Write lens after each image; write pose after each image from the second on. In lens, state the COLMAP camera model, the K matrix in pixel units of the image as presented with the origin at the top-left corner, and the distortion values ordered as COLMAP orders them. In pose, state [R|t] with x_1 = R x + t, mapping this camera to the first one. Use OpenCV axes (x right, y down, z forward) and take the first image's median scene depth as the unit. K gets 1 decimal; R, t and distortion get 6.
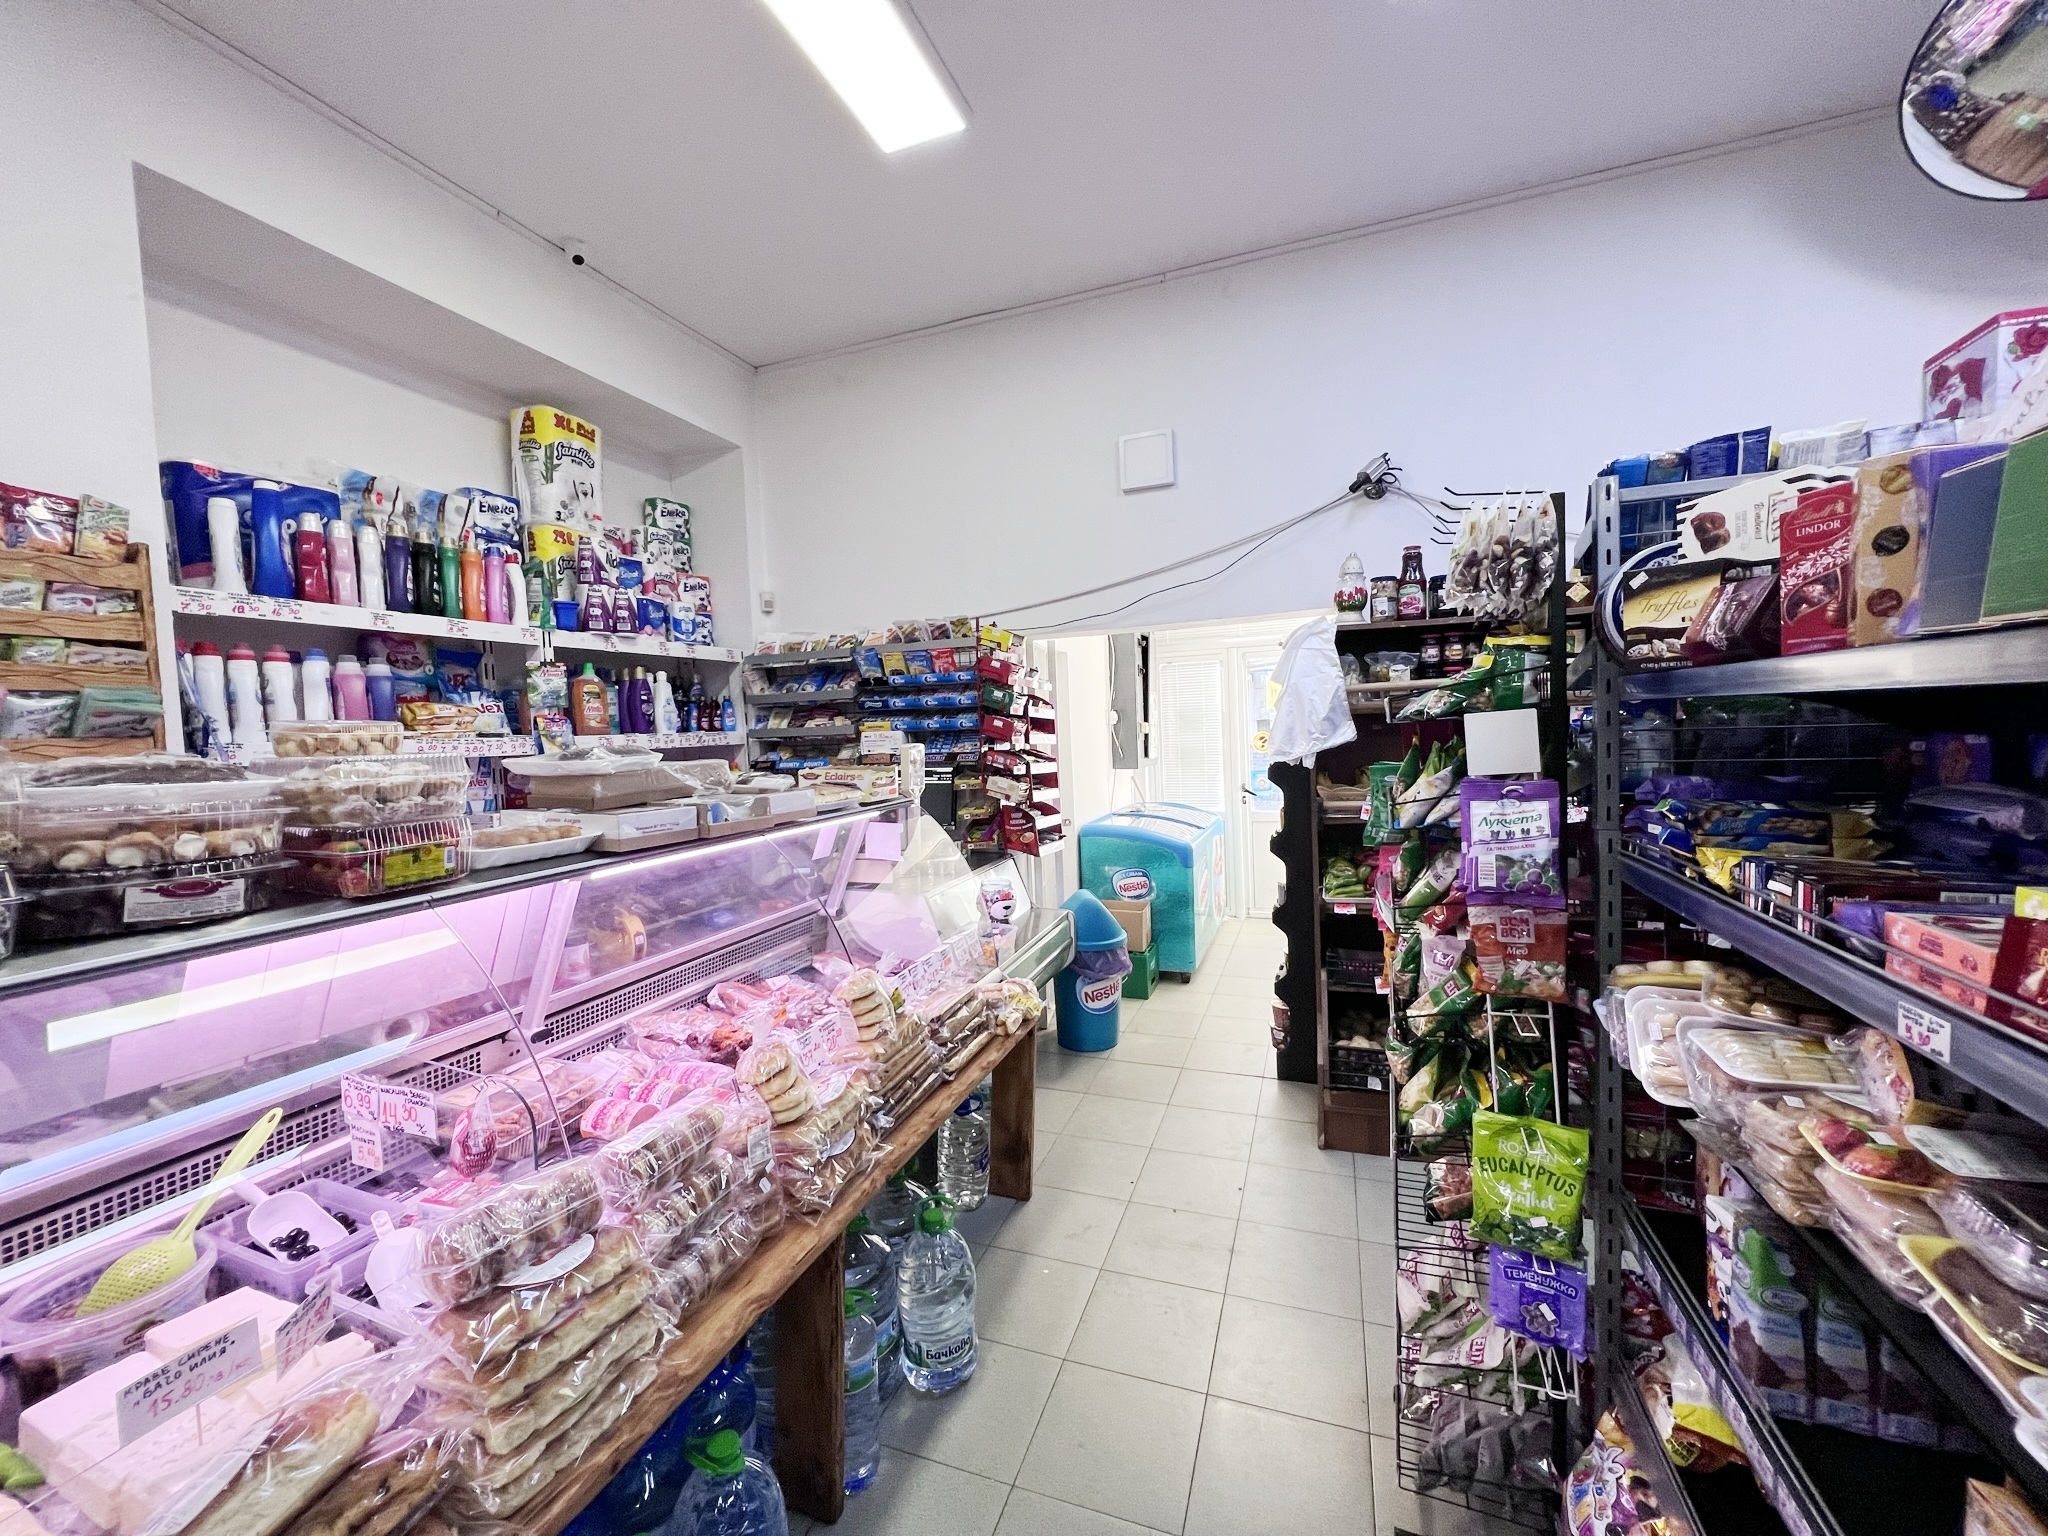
lens RADIAL K [[816.0, 0, 1024.0], [0, 816.0, 768.0], [0, 0, 1]] dist [-0.000618, 0.000120]
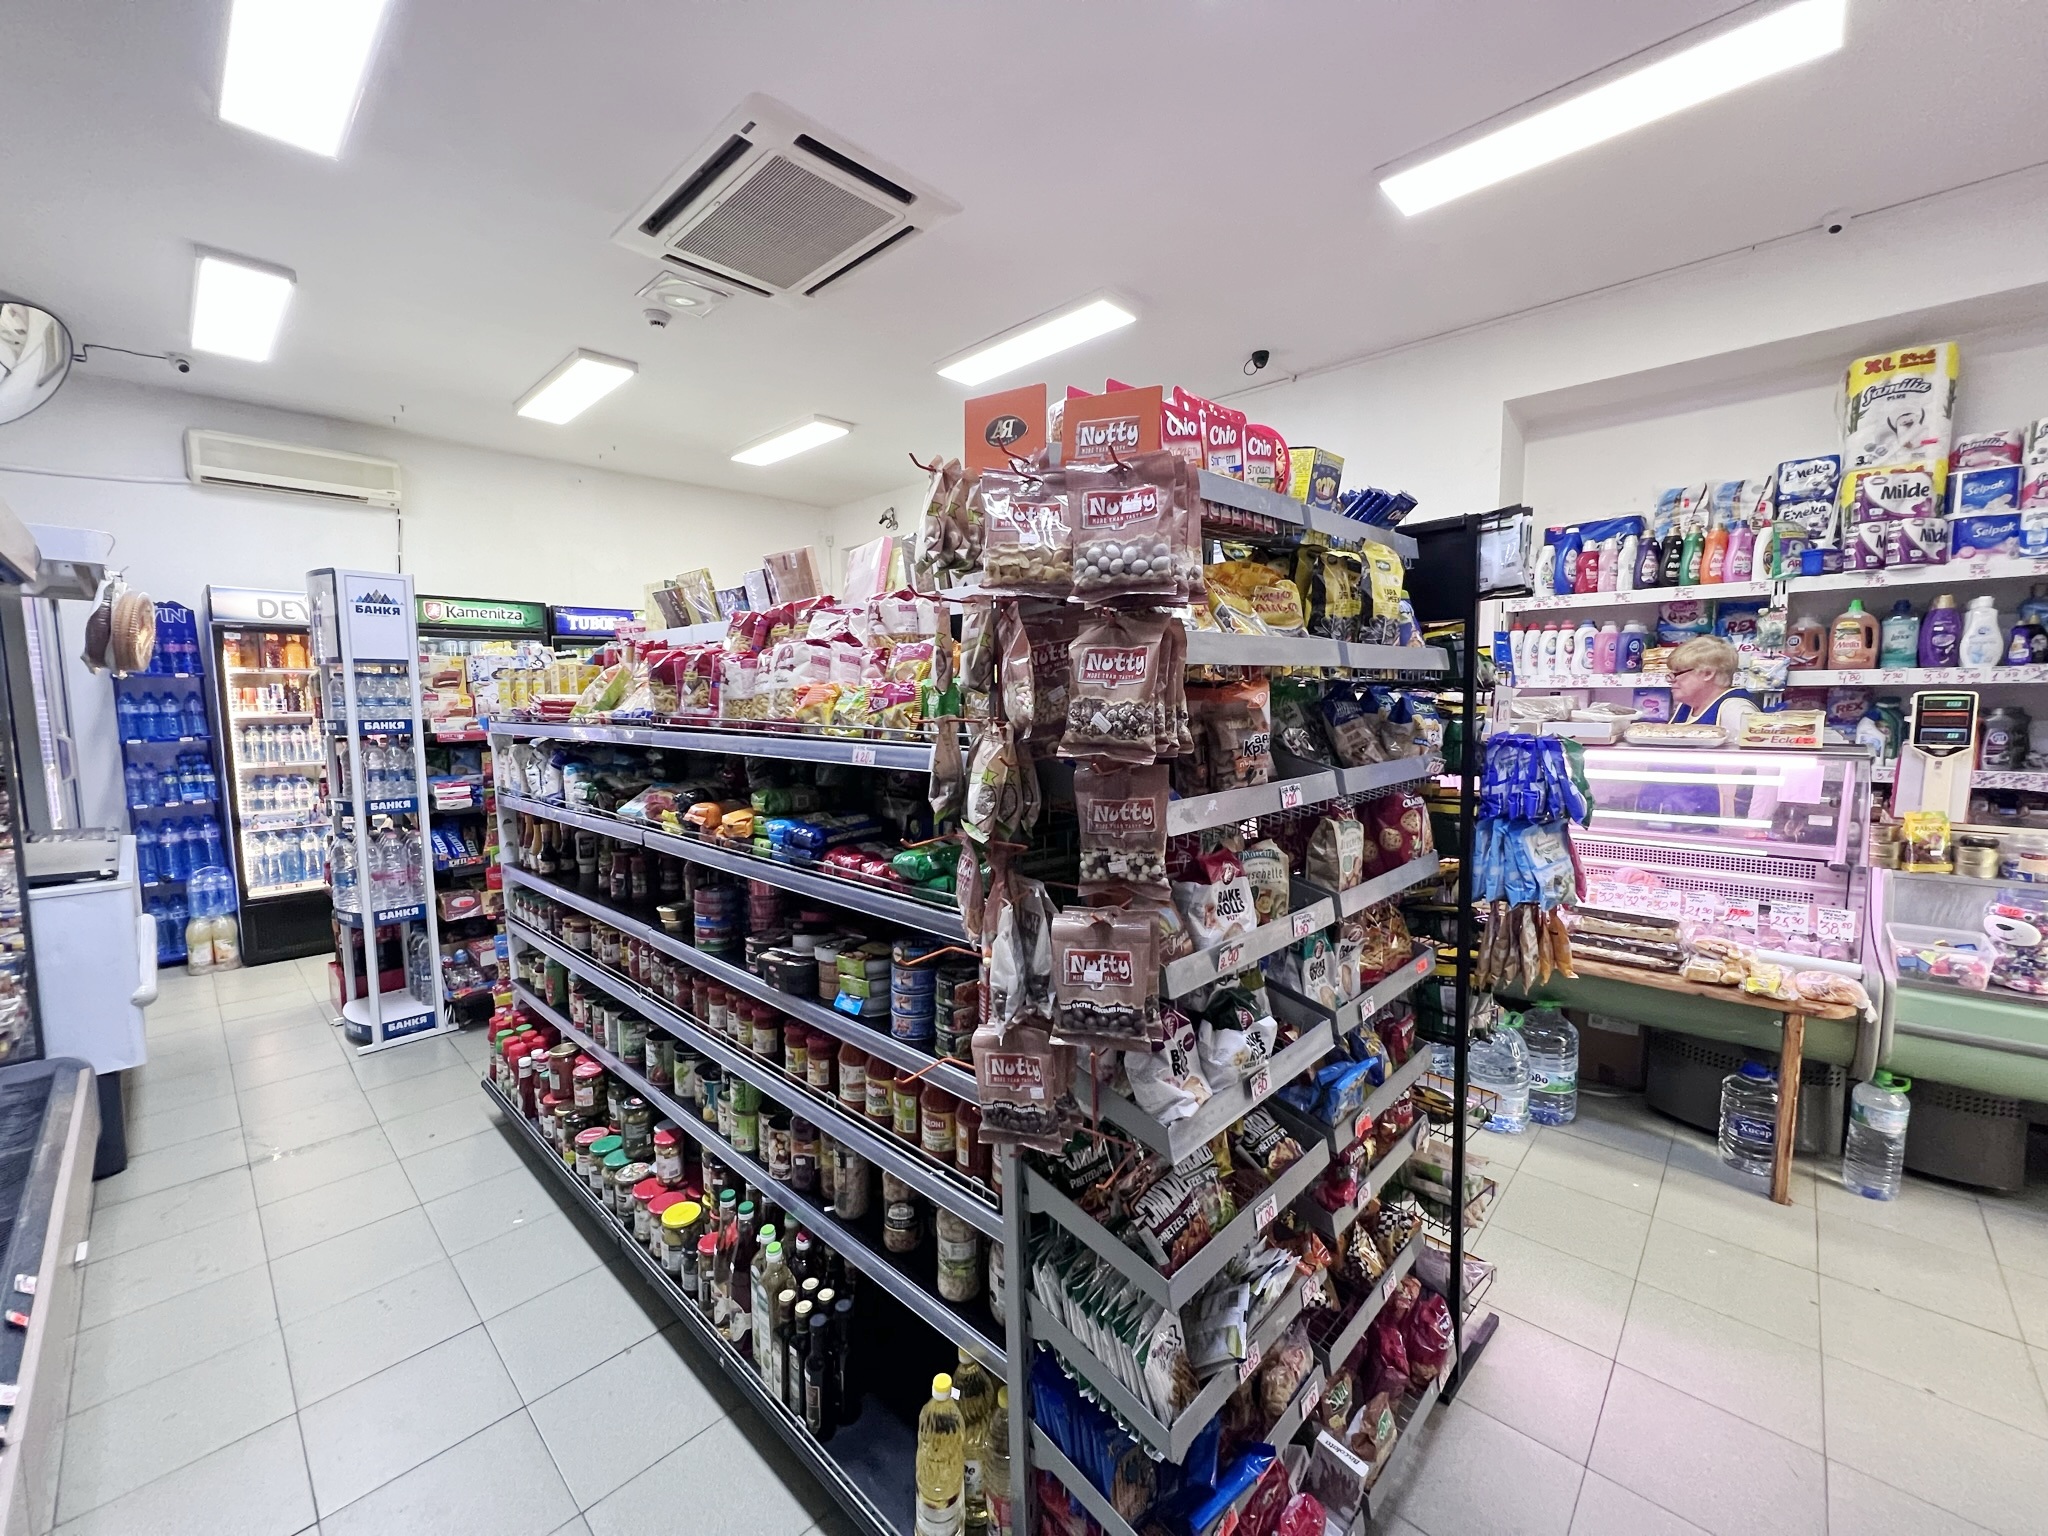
lens RADIAL K [[816.0, 0, 1024.0], [0, 816.0, 768.0], [0, 0, 1]] dist [-0.000618, 0.000120]
pose [[-0.389173, 0.128757, -0.912122, 0.948117], [-0.015715, 0.989111, 0.146330, -0.057987], [0.921031, 0.071282, -0.382911, 0.474983]]
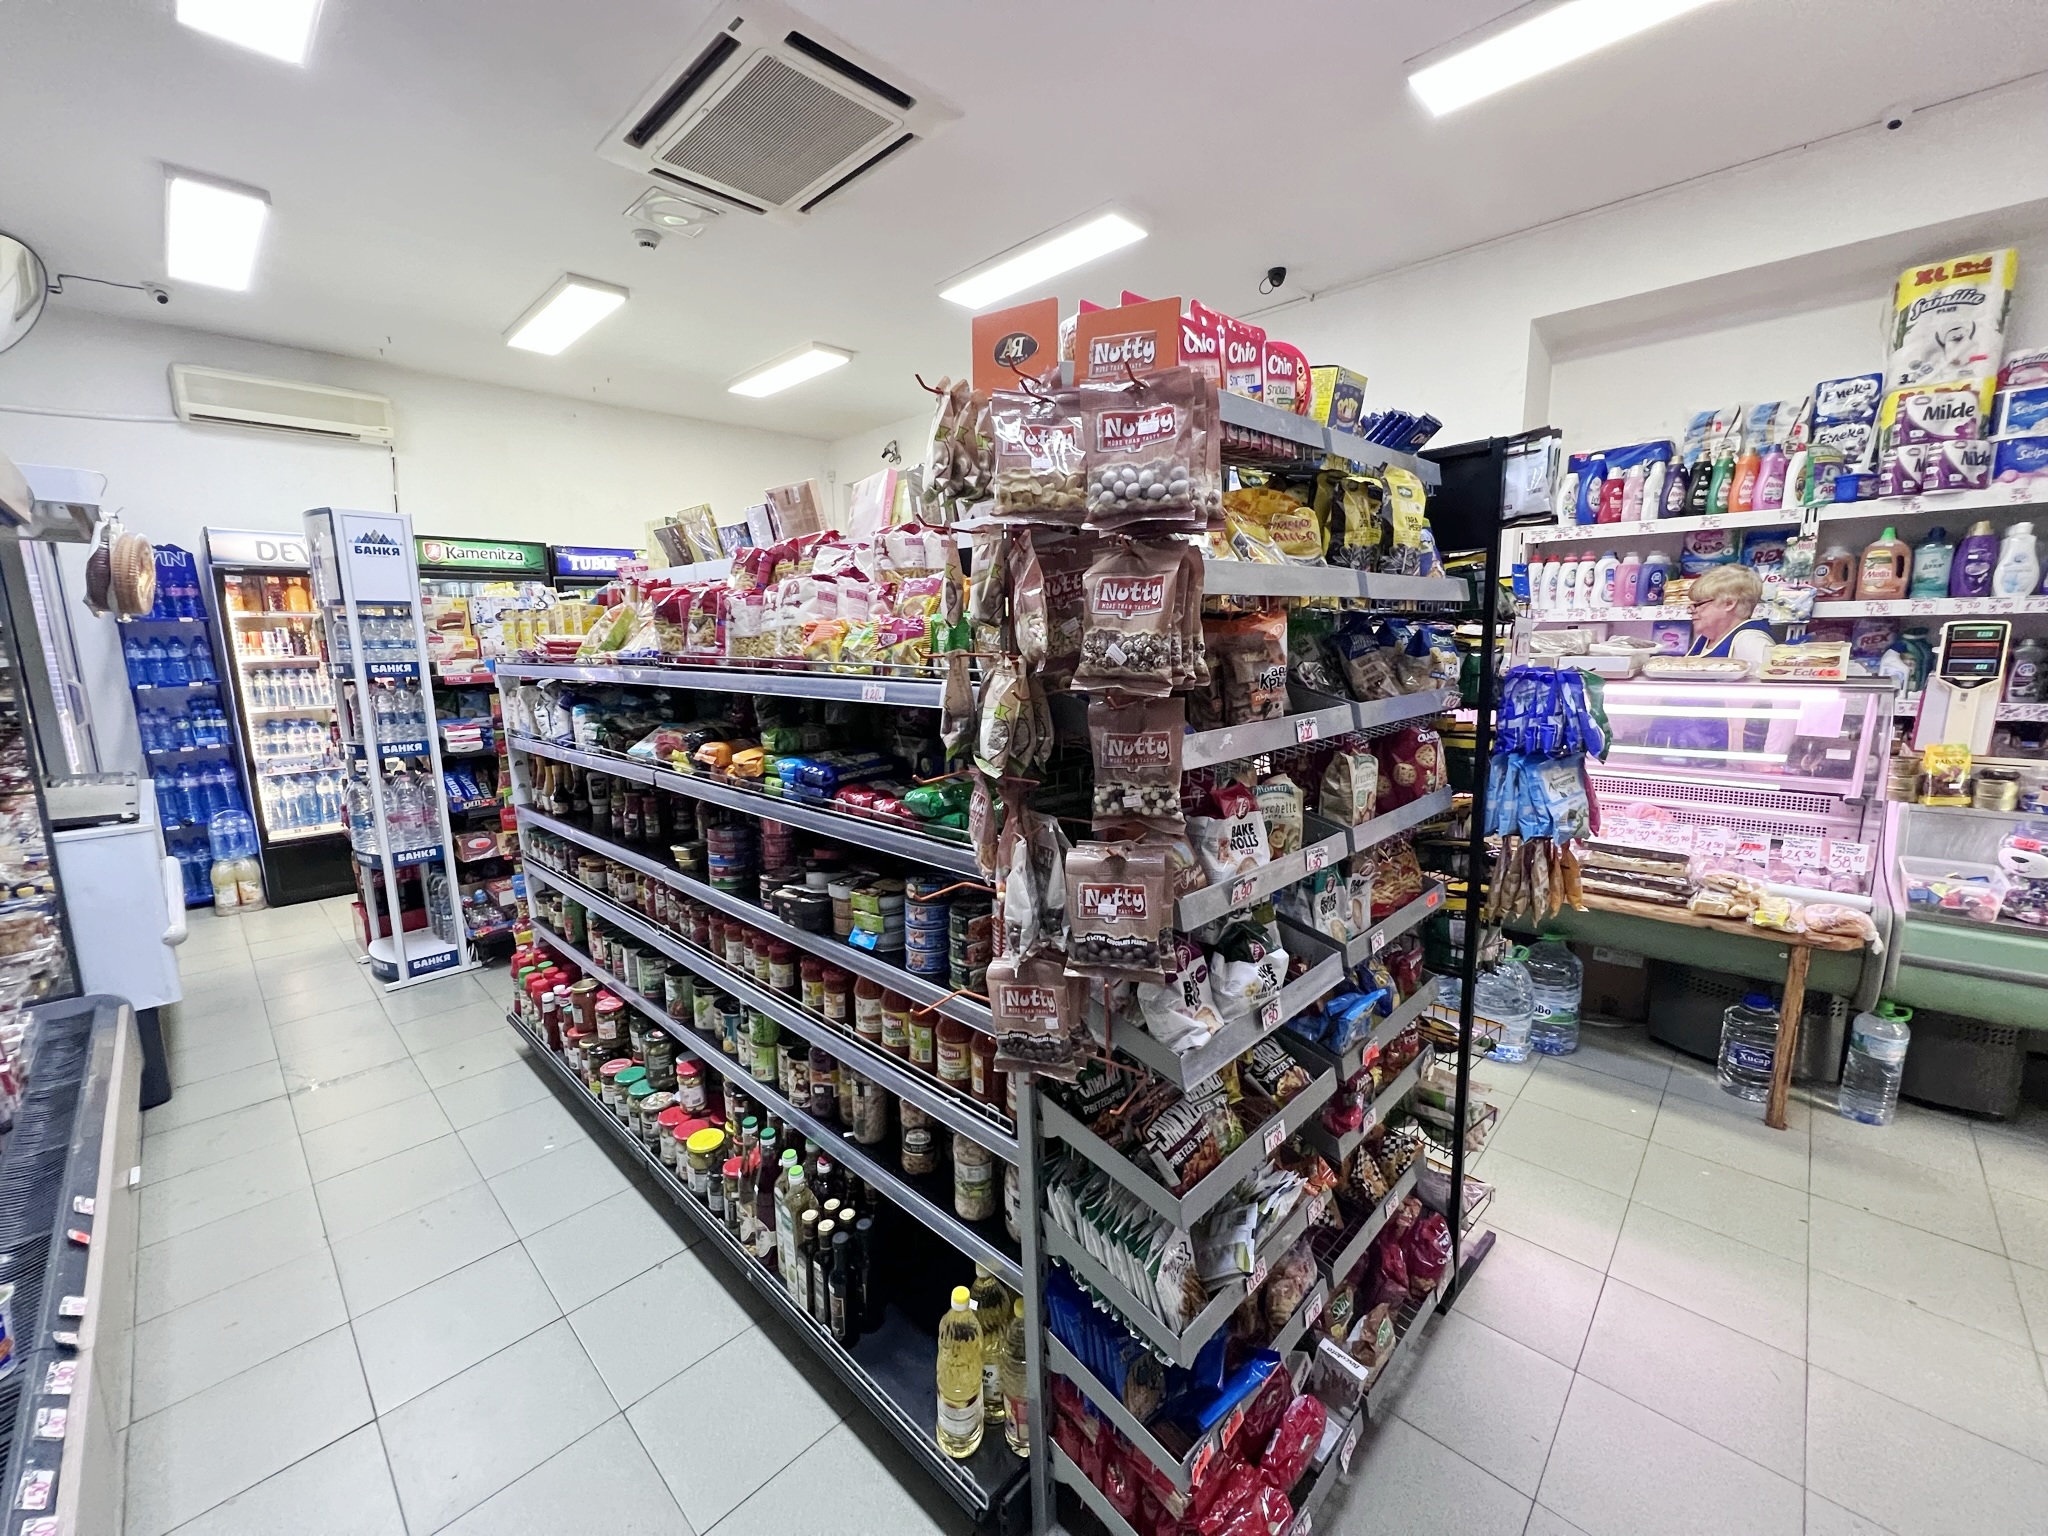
lens RADIAL K [[816.0, 0, 1024.0], [0, 816.0, 768.0], [0, 0, 1]] dist [-0.000618, 0.000120]
pose [[-0.396136, 0.196951, -0.896820, 0.946317], [-0.007818, 0.975965, 0.217785, -0.055137], [0.918159, 0.093284, -0.385075, 0.471841]]
